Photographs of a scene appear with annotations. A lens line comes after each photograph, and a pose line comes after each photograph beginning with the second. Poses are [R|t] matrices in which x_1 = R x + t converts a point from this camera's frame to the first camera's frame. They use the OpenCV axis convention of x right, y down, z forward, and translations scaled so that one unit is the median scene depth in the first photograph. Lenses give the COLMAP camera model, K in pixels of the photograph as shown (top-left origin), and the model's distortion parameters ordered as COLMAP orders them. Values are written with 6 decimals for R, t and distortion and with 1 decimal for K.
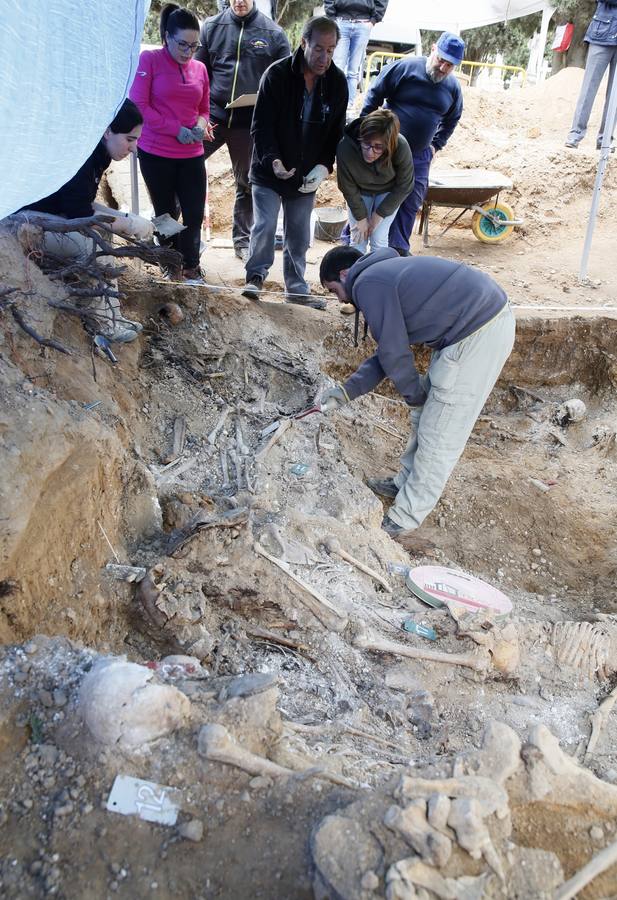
lens RADIAL K [[671.8, 0, 291.9], [0, 671.8, 413.6], [0, 0, 1]] dist [-0.105342, 0.079931]
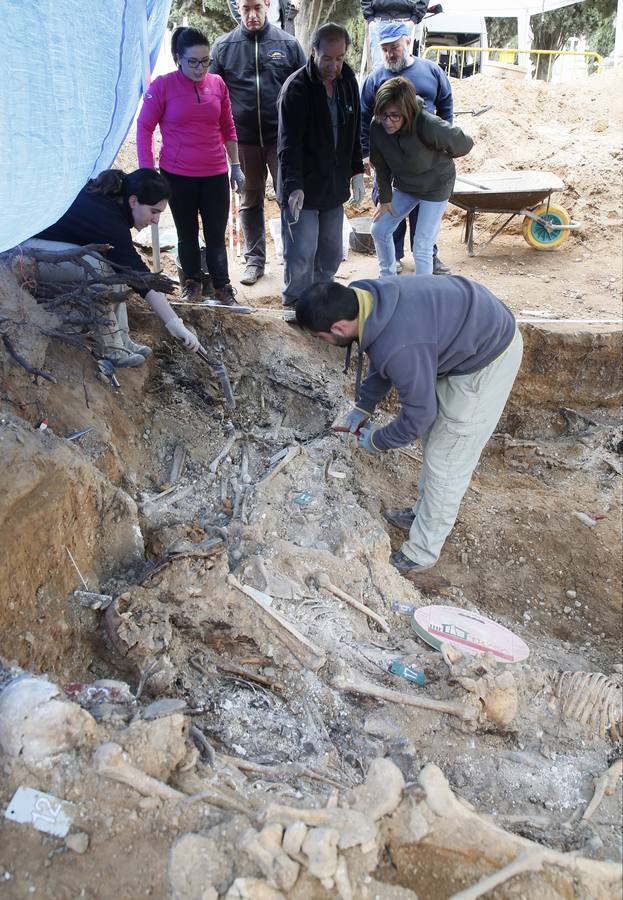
lens RADIAL K [[739.5, 0, 265.4], [0, 739.5, 386.9], [0, 0, 1]] dist [-0.105305, 0.084948]
pose [[0.990958, -0.007385, -0.133966, 0.131983], [-0.001440, 0.997841, -0.065658, -0.008979], [0.134162, 0.065257, 0.988808, -0.066493]]
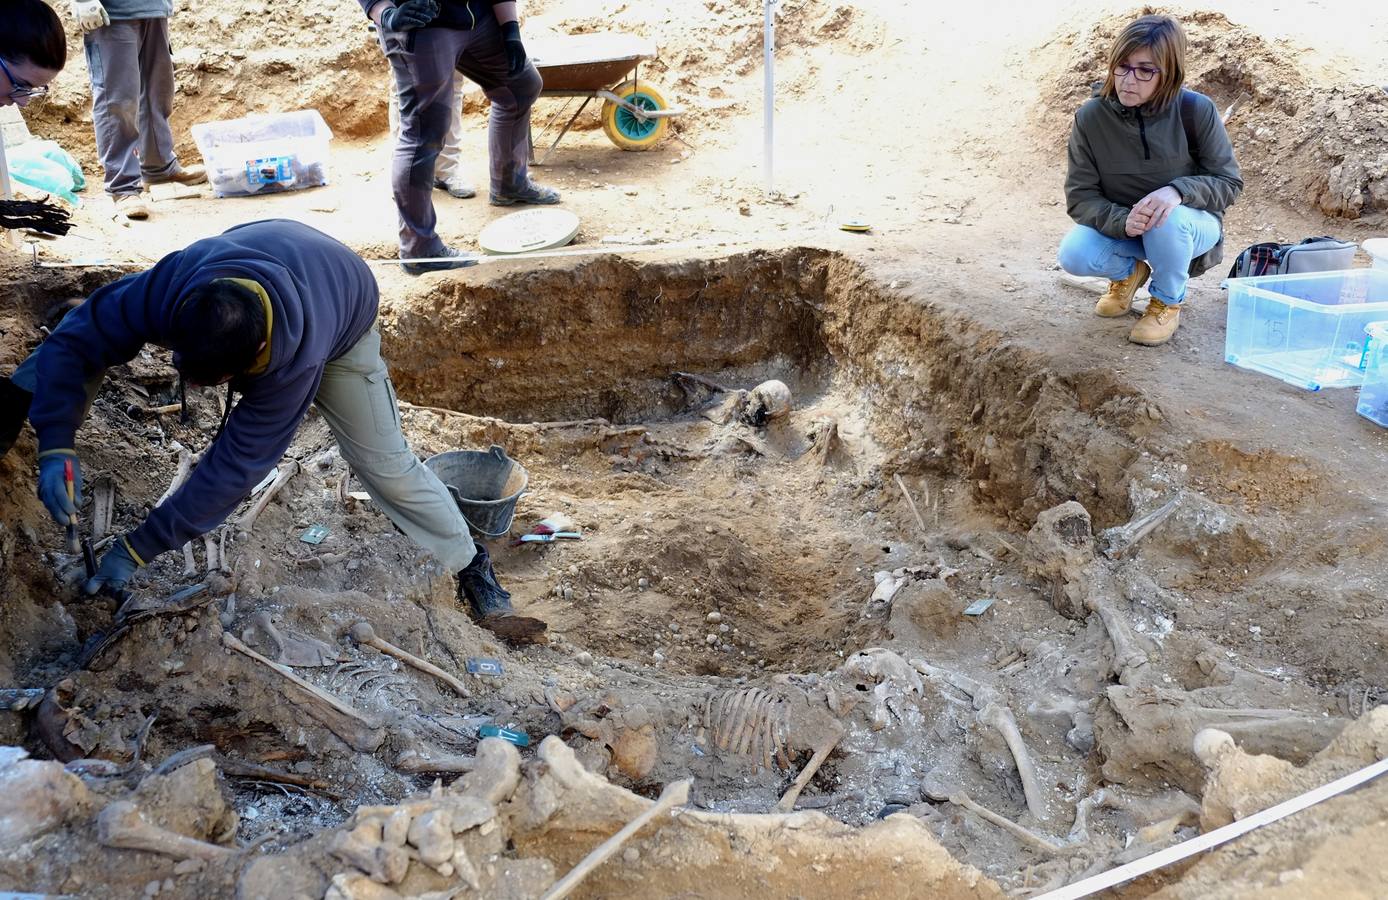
lens RADIAL K [[1236.6, 0, 605.0], [0, 1236.6, 405.4], [0, 0, 1]] dist [-0.046065, 0.034640]
pose [[0.974831, -0.121101, 0.187188, 0.100076], [0.132815, 0.989812, -0.051311, 0.078178], [-0.179067, 0.074881, 0.980983, -0.233608]]
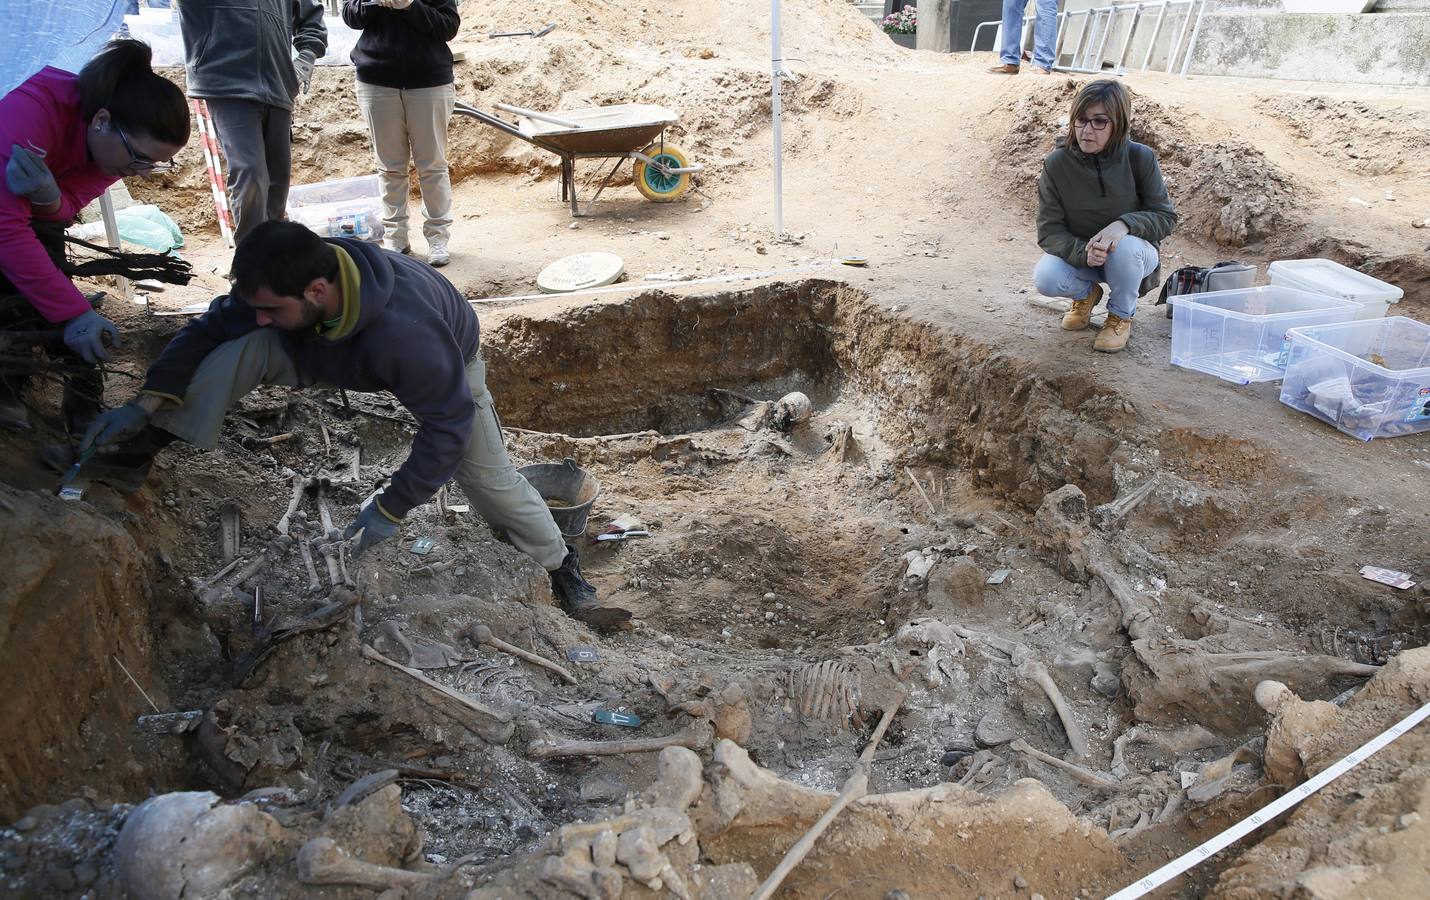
lens RADIAL K [[1007.7, 0, 724.4], [0, 1007.7, 427.1], [0, 0, 1]] dist [-0.104288, 0.076120]
pose [[0.942477, -0.163618, 0.291491, 0.034457], [0.177373, 0.983915, -0.021214, 0.051864], [-0.283331, 0.071696, 0.956338, -0.115970]]
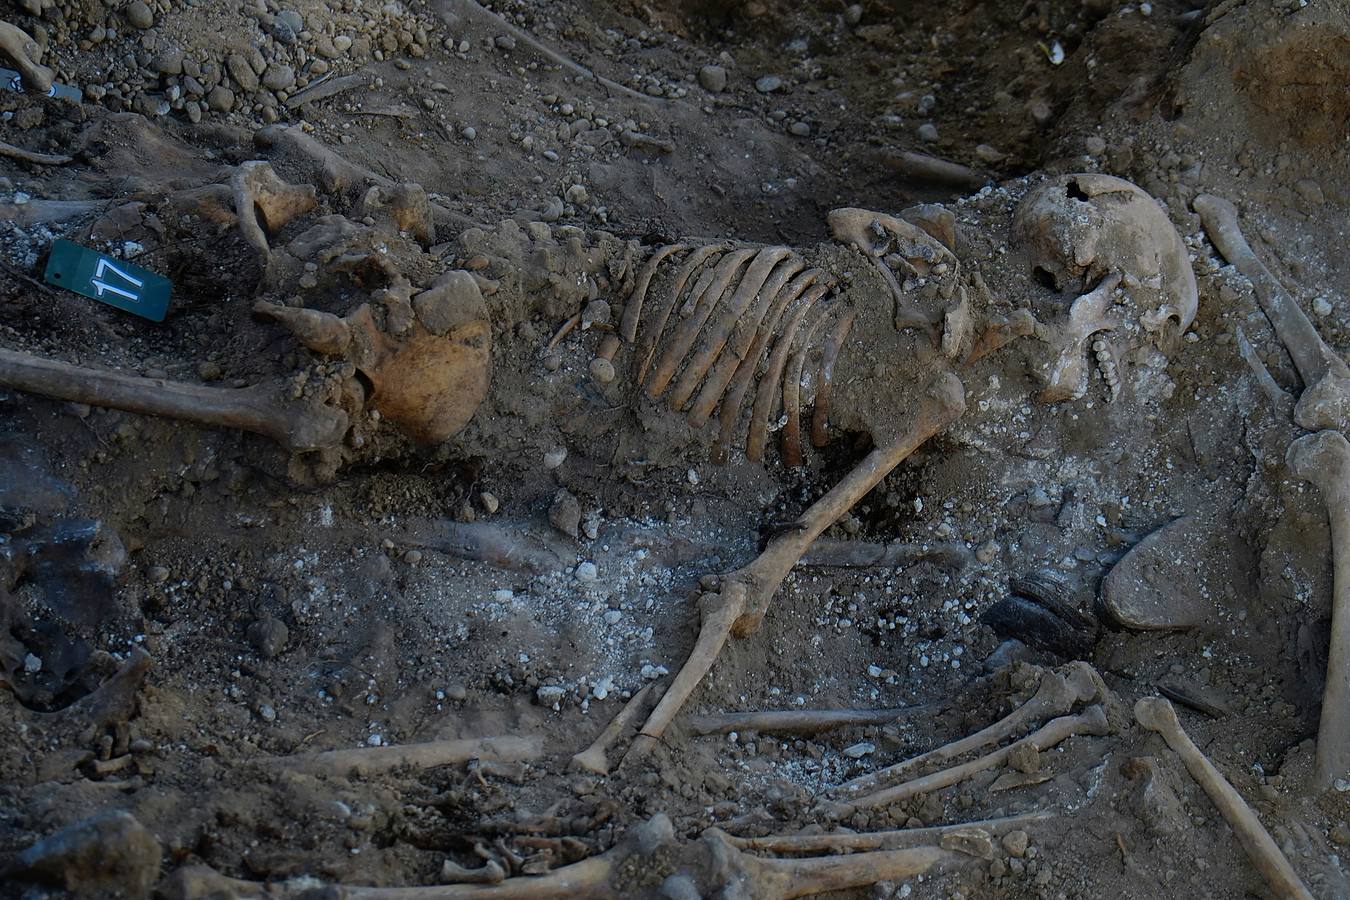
lens RADIAL K [[3180.6, 0, 702.7], [0, 3180.6, 470.2], [0, 0, 1]] dist [0.007424, 0.000000]
pose [[0.981755, -0.011709, 0.189787, 0.181579], [-0.085457, 0.864454, 0.495395, -0.236035], [-0.169863, -0.502576, 0.847682, -0.117077]]
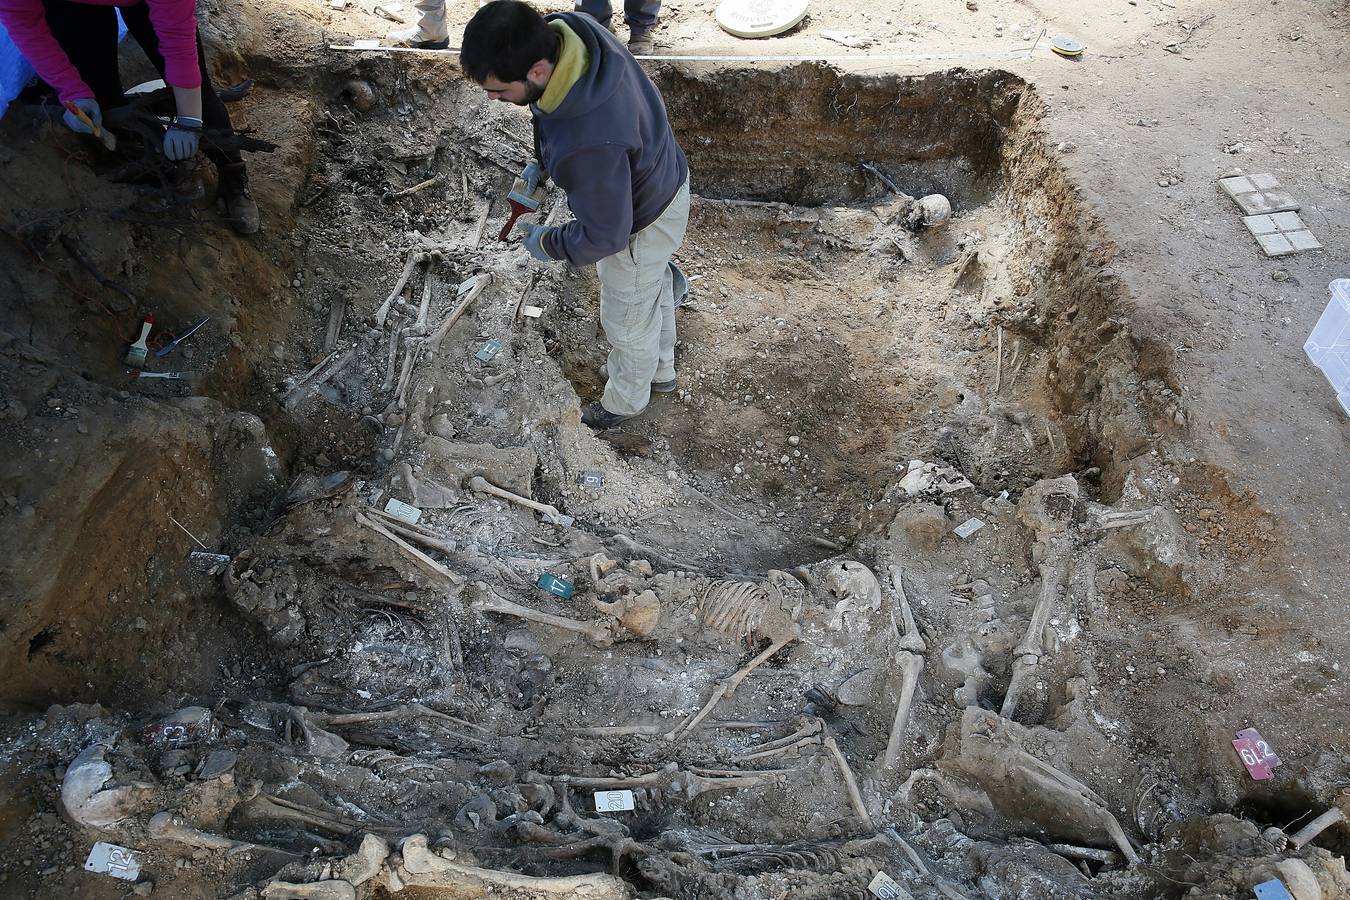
lens RADIAL K [[921.4, 0, 670.1], [0, 921.4, 456.3], [0, 0, 1]] dist [-0.105912, 0.076812]
pose [[0.995519, 0.036701, -0.087153, 0.454550], [0.007202, 0.889516, 0.456848, -0.424960], [0.094291, -0.455428, 0.885265, -0.053053]]
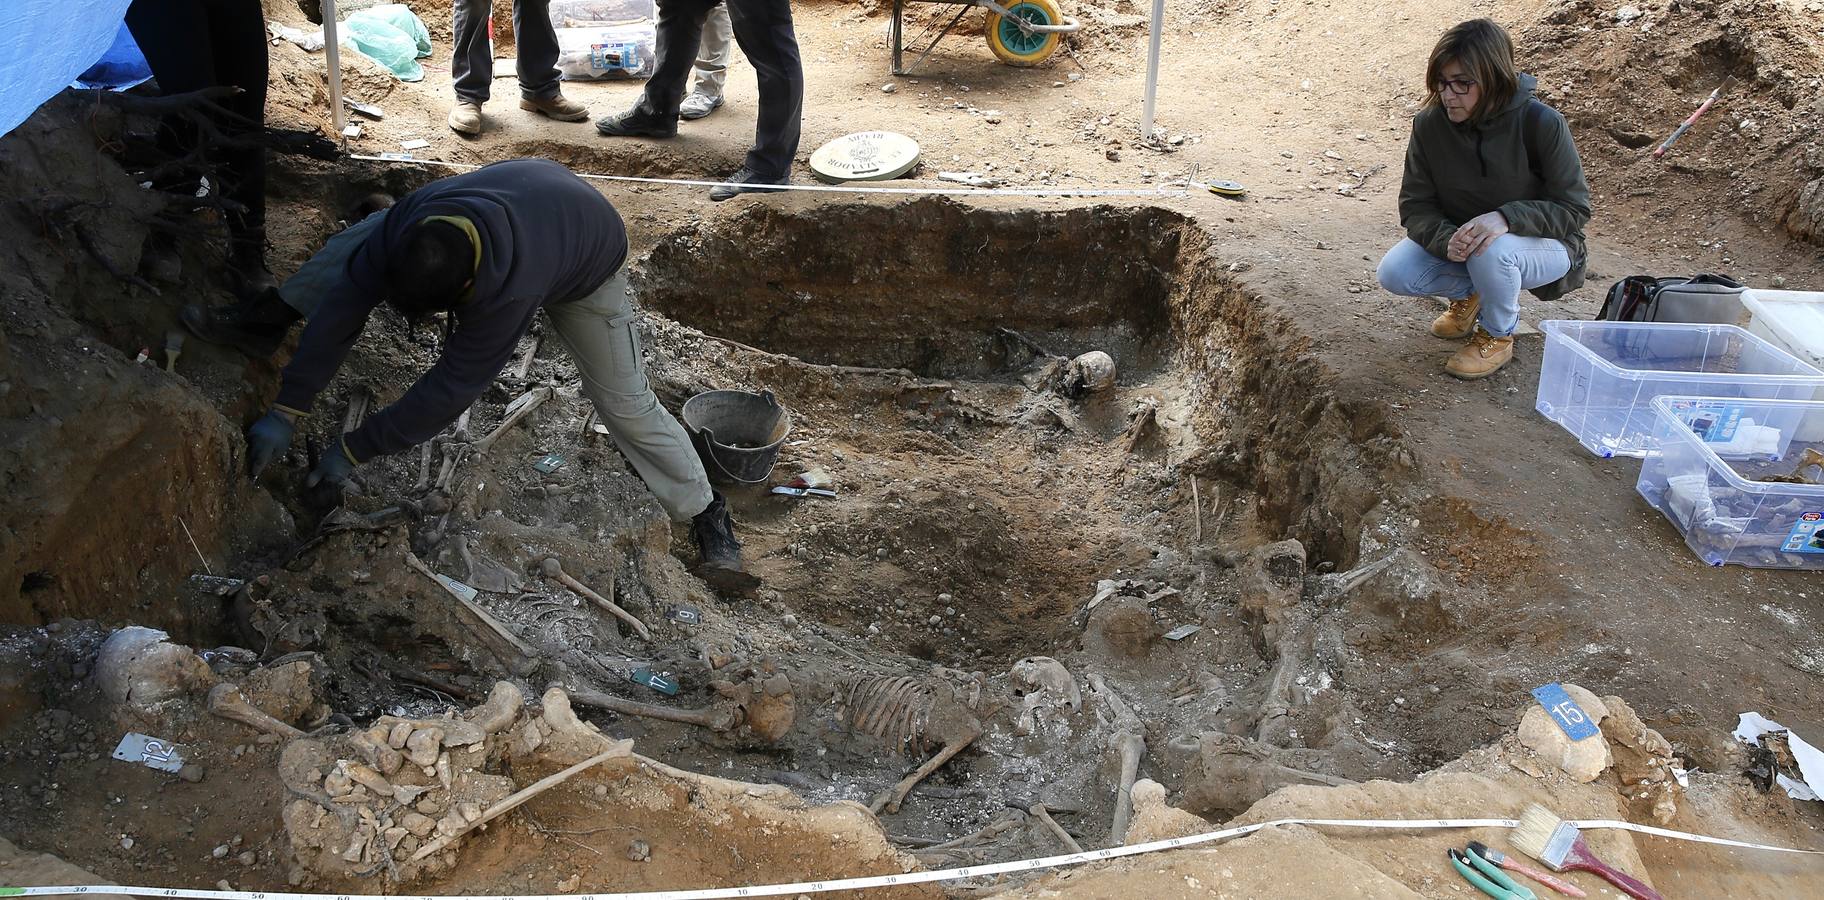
lens RADIAL K [[1515.2, 0, 850.5], [0, 1515.2, 401.4], [0, 0, 1]] dist [-0.080422, 0.099115]
pose [[0.999844, -0.003896, 0.017247, 0.369066], [0.003665, 0.999903, 0.013442, 0.006238], [-0.017298, -0.013376, 0.999761, -0.600358]]
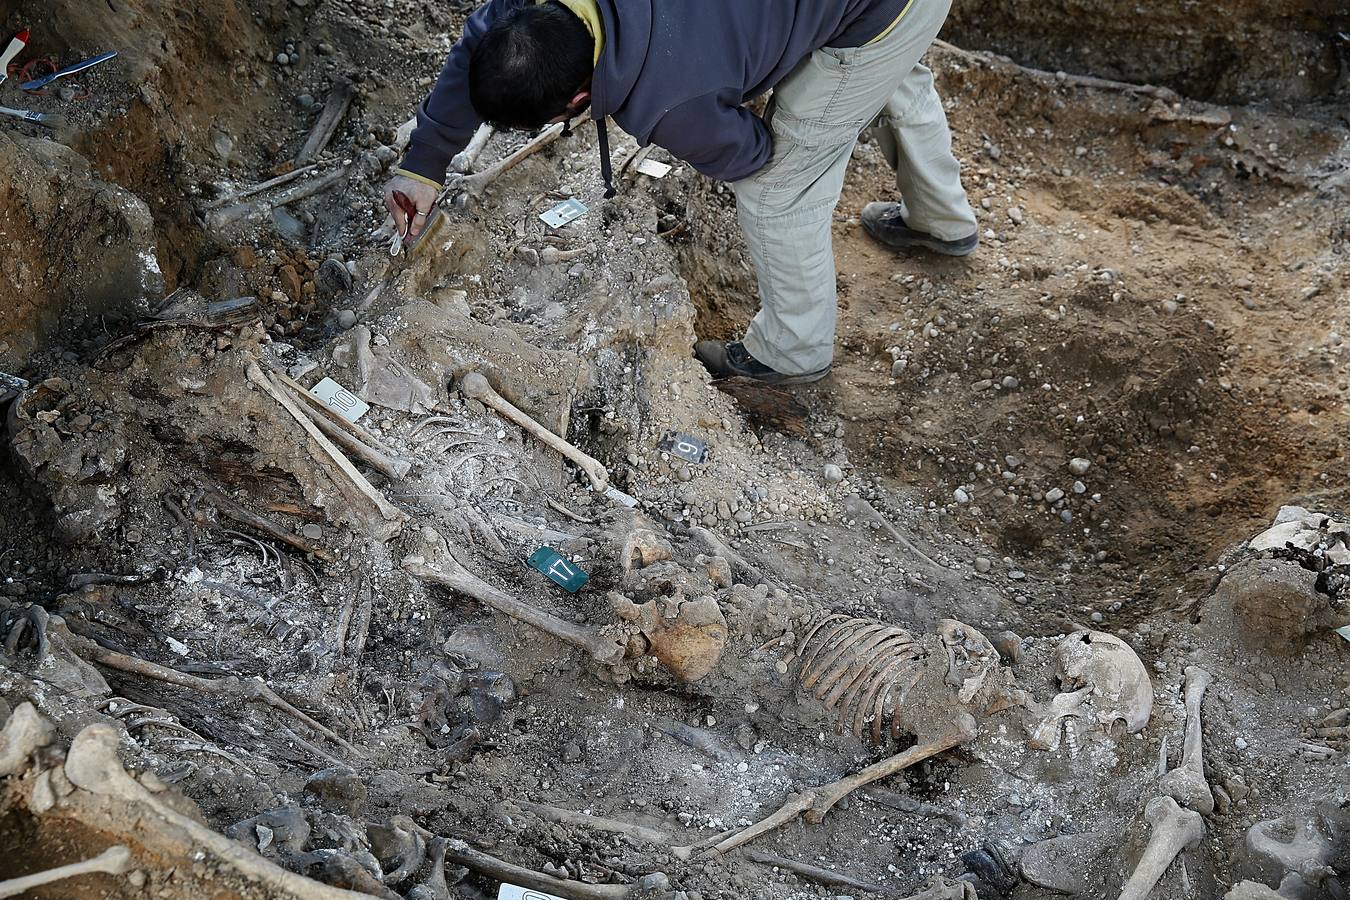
lens RADIAL K [[1671.9, 0, 667.4], [0, 1671.9, 454.4], [0, 0, 1]] dist [0.073258, 0.000000]
pose [[0.926456, 0.177976, -0.331667, 0.695944], [-0.068803, 0.946379, 0.315647, -0.190581], [0.370061, -0.269613, 0.889024, -0.140558]]
